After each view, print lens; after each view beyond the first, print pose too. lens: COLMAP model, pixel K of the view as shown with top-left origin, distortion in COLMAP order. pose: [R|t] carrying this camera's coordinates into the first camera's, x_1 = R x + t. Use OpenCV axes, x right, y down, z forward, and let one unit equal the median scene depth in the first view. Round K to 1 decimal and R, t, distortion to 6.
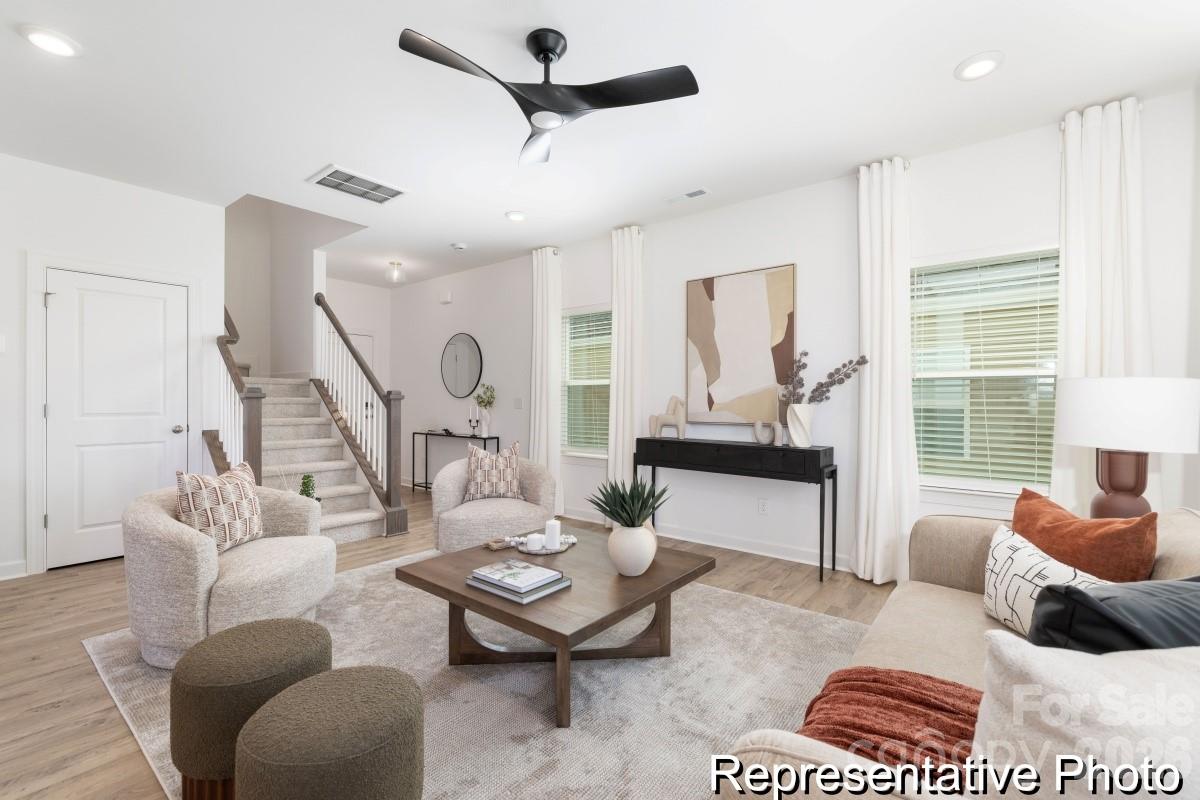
lens RADIAL K [[514.4, 0, 600.0], [0, 514.4, 400.0], [0, 0, 1]] dist [-0.001040, 0.000137]
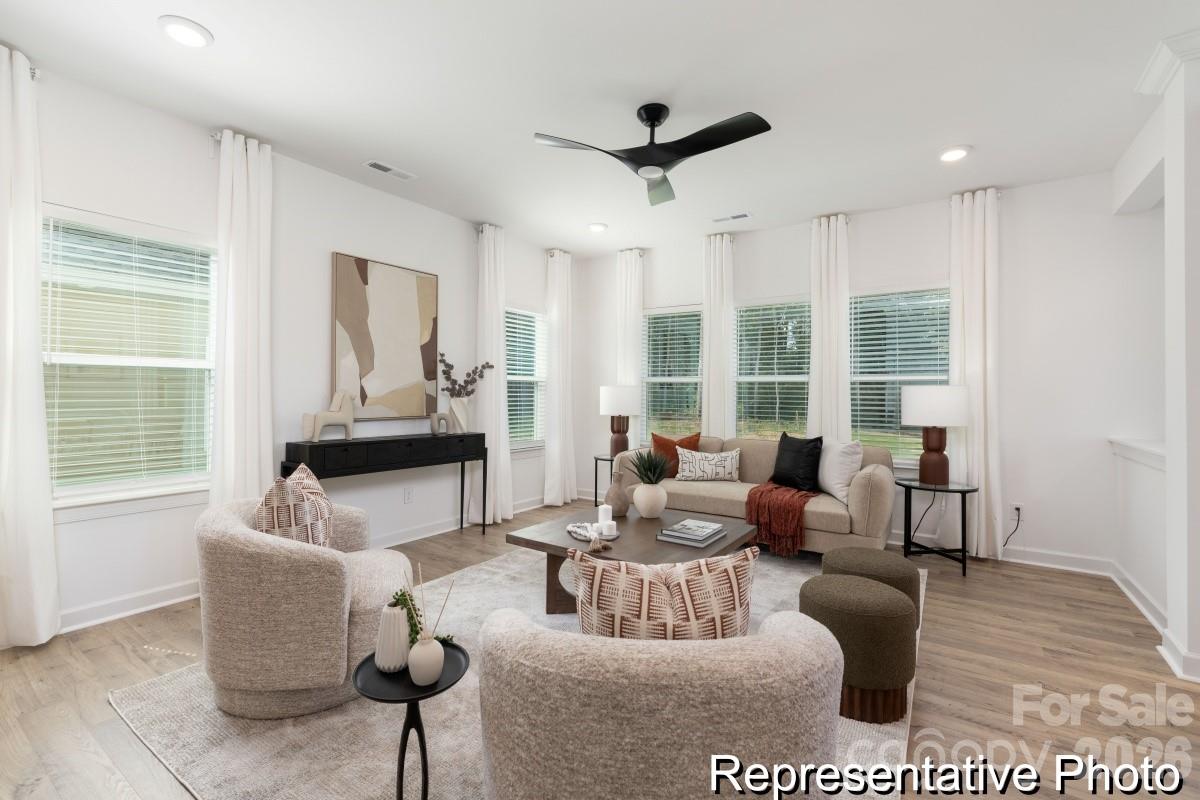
lens RADIAL K [[526.3, 0, 594.7], [0, 526.3, 390.1], [0, 0, 1]] dist [-0.002568, 0.000307]
pose [[-0.074170, 0.005961, 0.997228, -0.765616], [-0.009629, 0.999931, -0.006693, -0.004233], [-0.997199, -0.010099, -0.074108, 0.684187]]
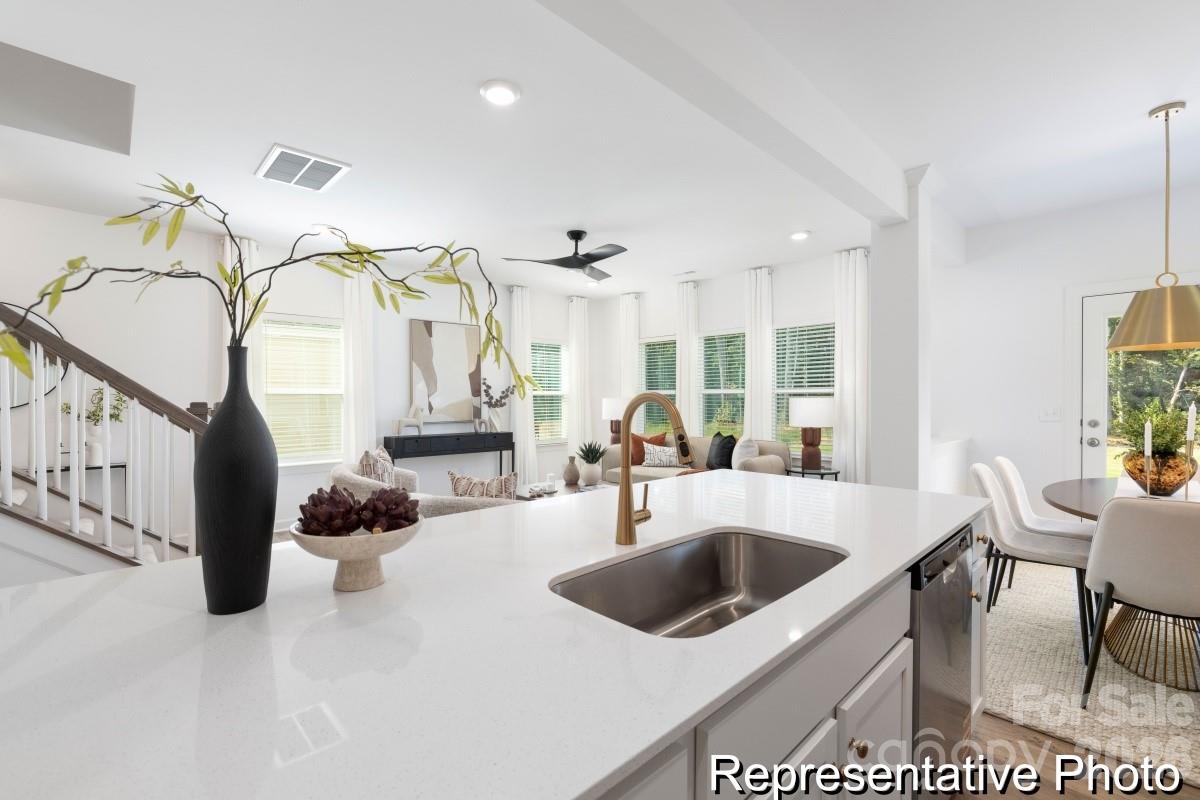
lens RADIAL K [[524.4, 0, 597.4], [0, 524.4, 402.3], [0, 0, 1]] dist [-0.003258, -0.000167]
pose [[0.135764, -0.009827, 0.990692, -1.206317], [0.001966, 0.999952, 0.009650, -0.025979], [-0.990739, 0.000638, 0.135777, 0.353238]]
